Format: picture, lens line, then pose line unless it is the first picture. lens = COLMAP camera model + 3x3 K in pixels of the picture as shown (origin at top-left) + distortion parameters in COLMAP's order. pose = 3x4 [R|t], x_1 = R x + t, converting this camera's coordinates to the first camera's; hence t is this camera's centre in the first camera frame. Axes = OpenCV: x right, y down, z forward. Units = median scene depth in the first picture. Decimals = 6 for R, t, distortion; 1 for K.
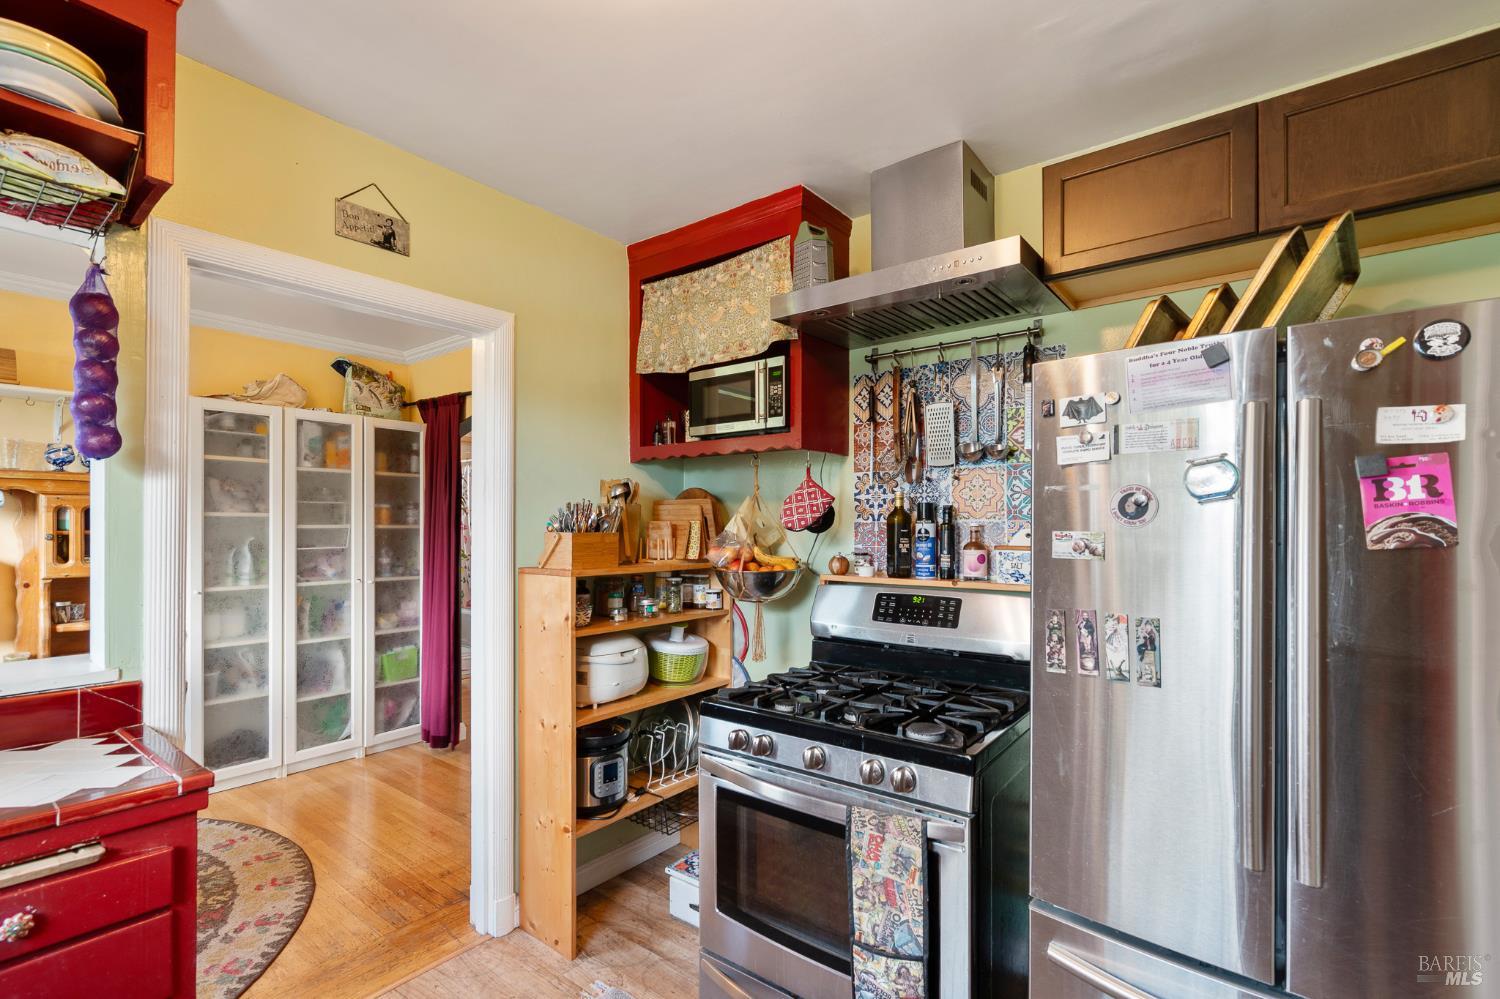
lens RADIAL K [[683.6, 0, 757.4], [0, 683.6, 524.9], [0, 0, 1]] dist [-0.003242, 0.000923]
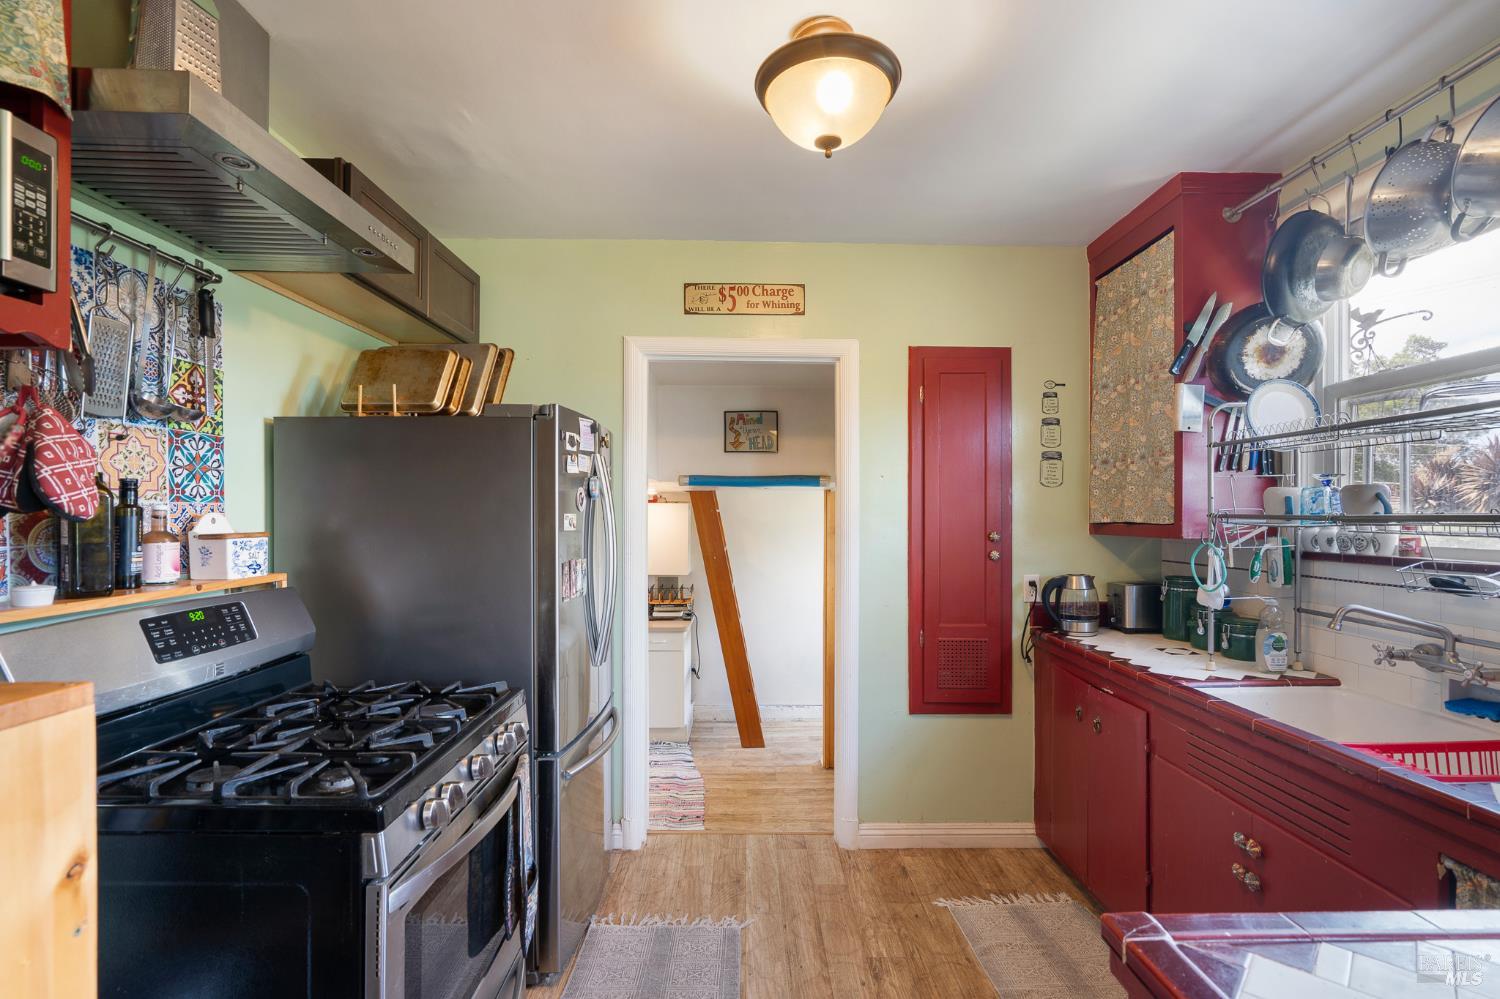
lens RADIAL K [[683.6, 0, 751.3], [0, 683.6, 523.2], [0, 0, 1]] dist [-0.003242, 0.000923]
pose [[-0.618927, -0.018962, 0.785219, -0.650423], [-0.007218, 0.999804, 0.018454, -0.001739], [-0.785415, 0.005754, -0.618943, 0.974698]]
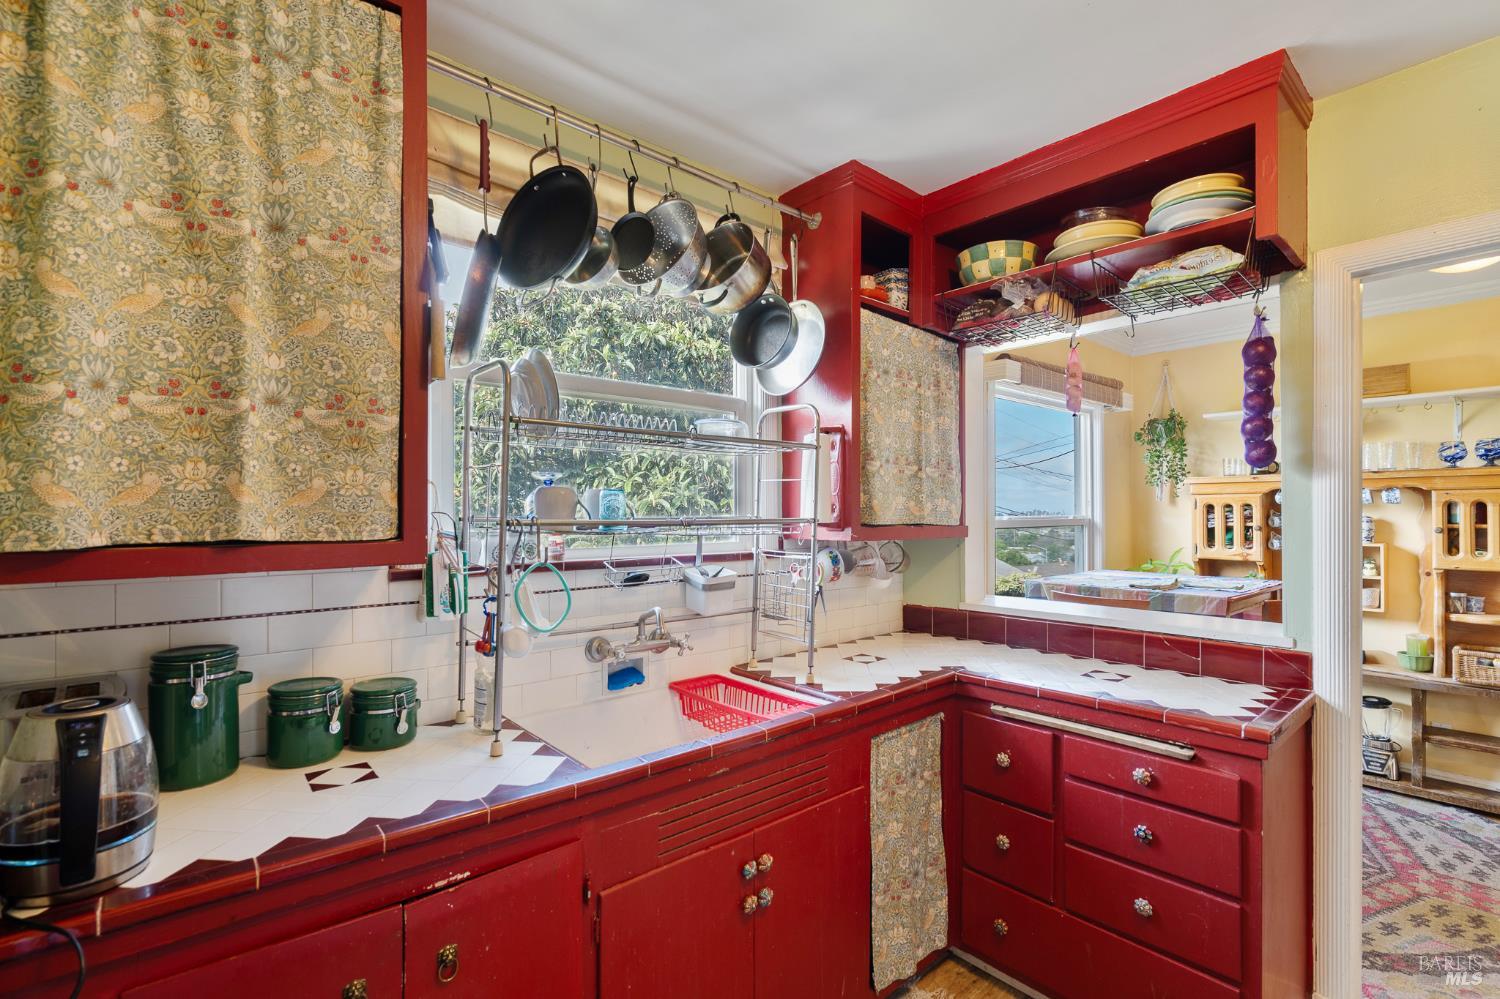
lens RADIAL K [[683.6, 0, 756.5], [0, 683.6, 510.8], [0, 0, 1]] dist [-0.003242, 0.000923]
pose [[-0.179947, -0.010798, -0.983617, 0.291421], [0.000533, 0.999939, -0.011074, -0.001405], [0.983676, -0.002517, -0.179930, 0.194667]]
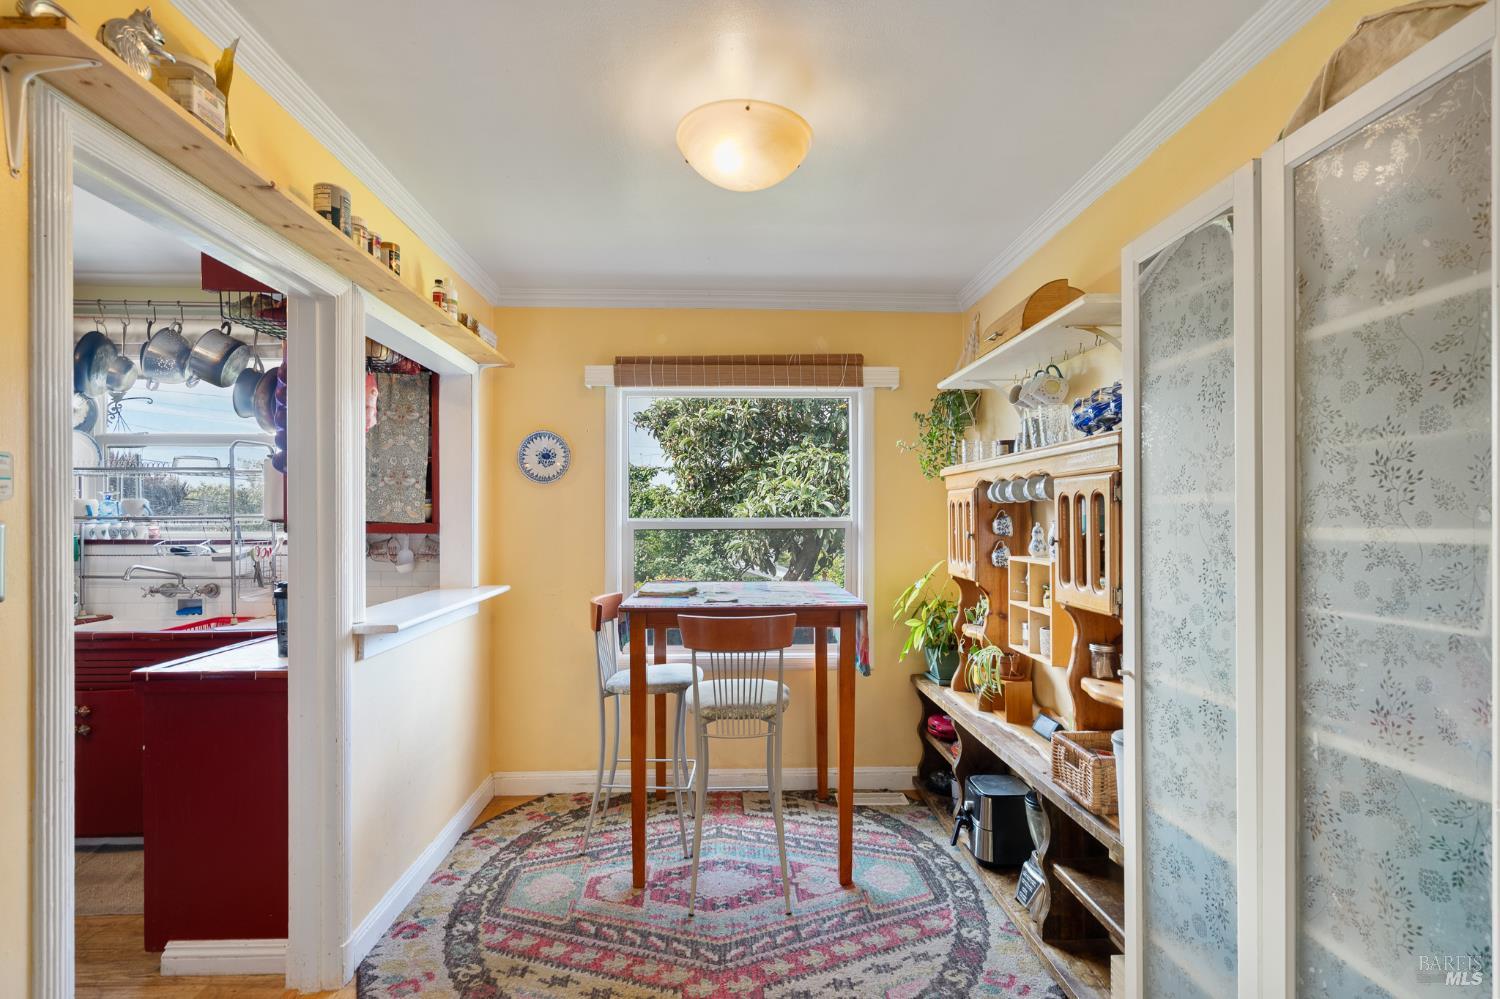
lens RADIAL K [[683.6, 0, 747.9], [0, 683.6, 511.2], [0, 0, 1]] dist [-0.003242, 0.000923]
pose [[-0.762973, -0.010501, -0.646345, -0.518319], [-0.005427, 0.999937, -0.009839, -0.005257], [0.646408, -0.003999, -0.762982, 1.865845]]
